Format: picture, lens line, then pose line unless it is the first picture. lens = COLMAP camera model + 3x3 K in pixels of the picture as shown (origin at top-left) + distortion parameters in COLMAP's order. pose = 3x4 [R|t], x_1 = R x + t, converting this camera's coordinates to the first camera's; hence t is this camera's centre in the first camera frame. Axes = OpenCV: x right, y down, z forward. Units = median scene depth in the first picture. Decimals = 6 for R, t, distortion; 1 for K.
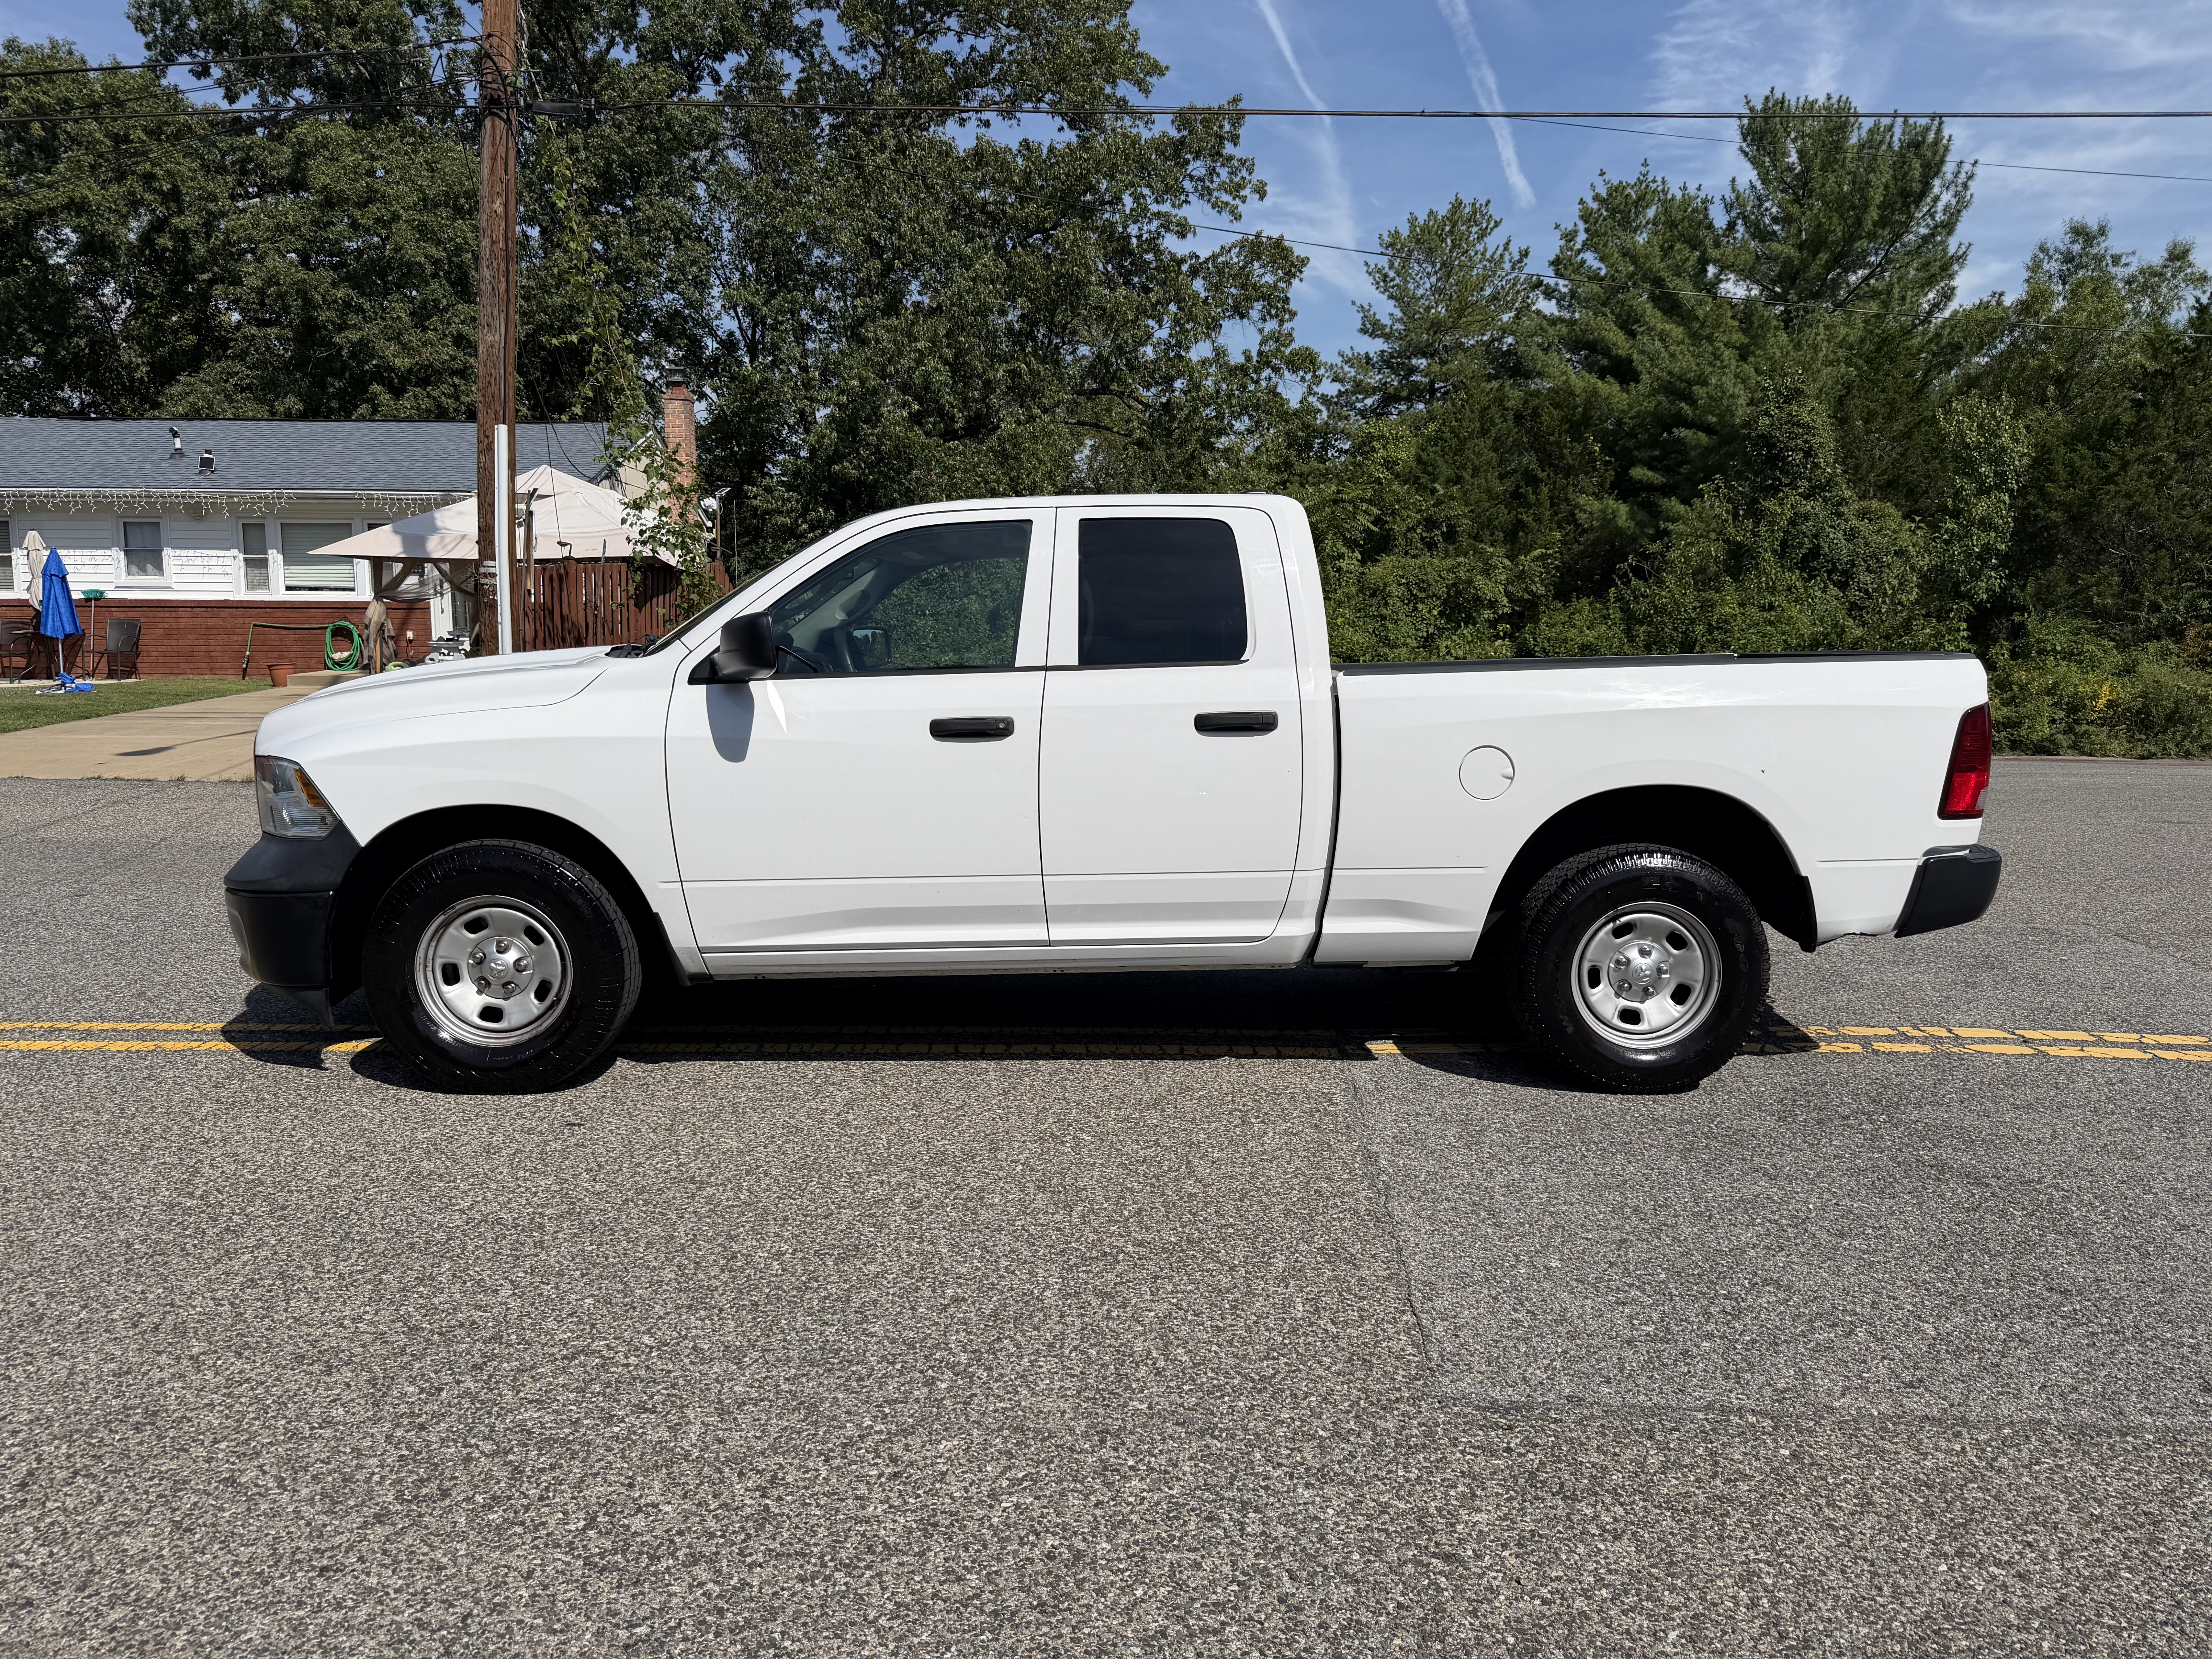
lens RADIAL K [[1571.5, 0, 1111.4], [0, 1571.5, 839.9], [0, 0, 1]] dist [-0.005012, -0.009382]
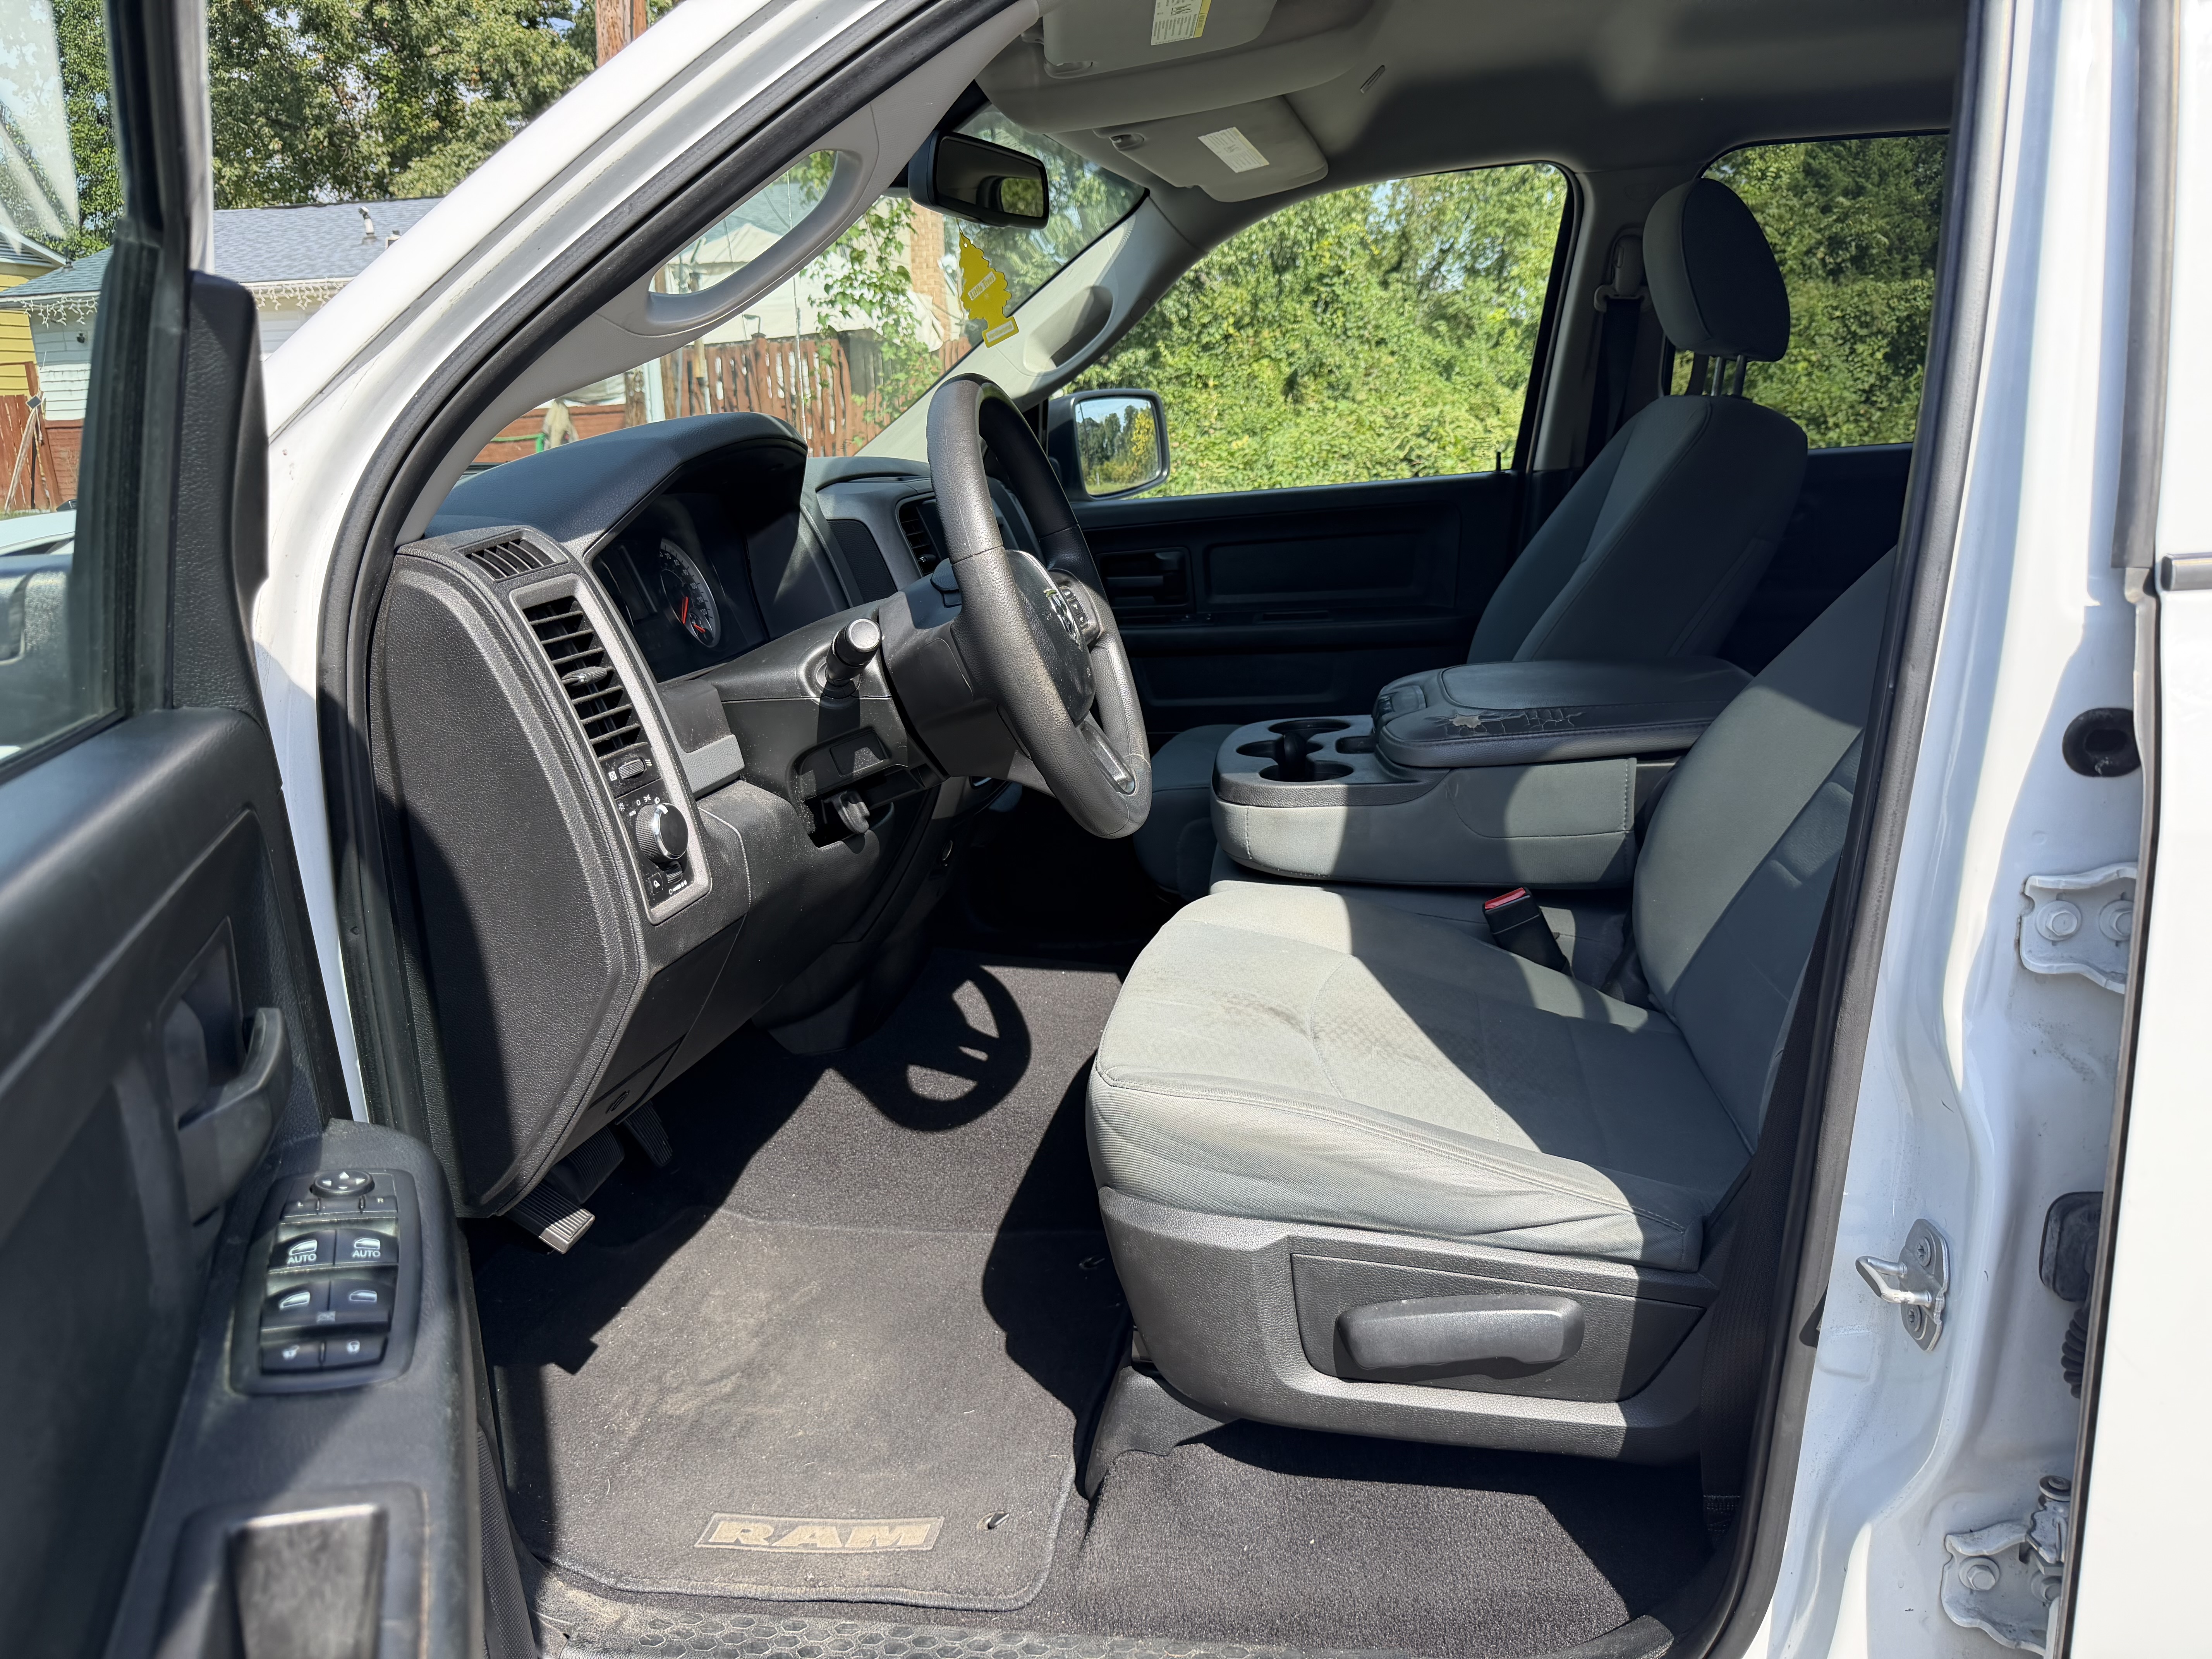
lens RADIAL K [[1565.7, 0, 1099.1], [0, 1565.7, 836.0], [0, 0, 1]] dist [0.047829, -0.080306]
pose [[0.982870, 0.006948, -0.184170, -0.021192], [0.017697, 0.991114, 0.131835, -0.020088], [0.183449, -0.132836, 0.974013, 0.145849]]
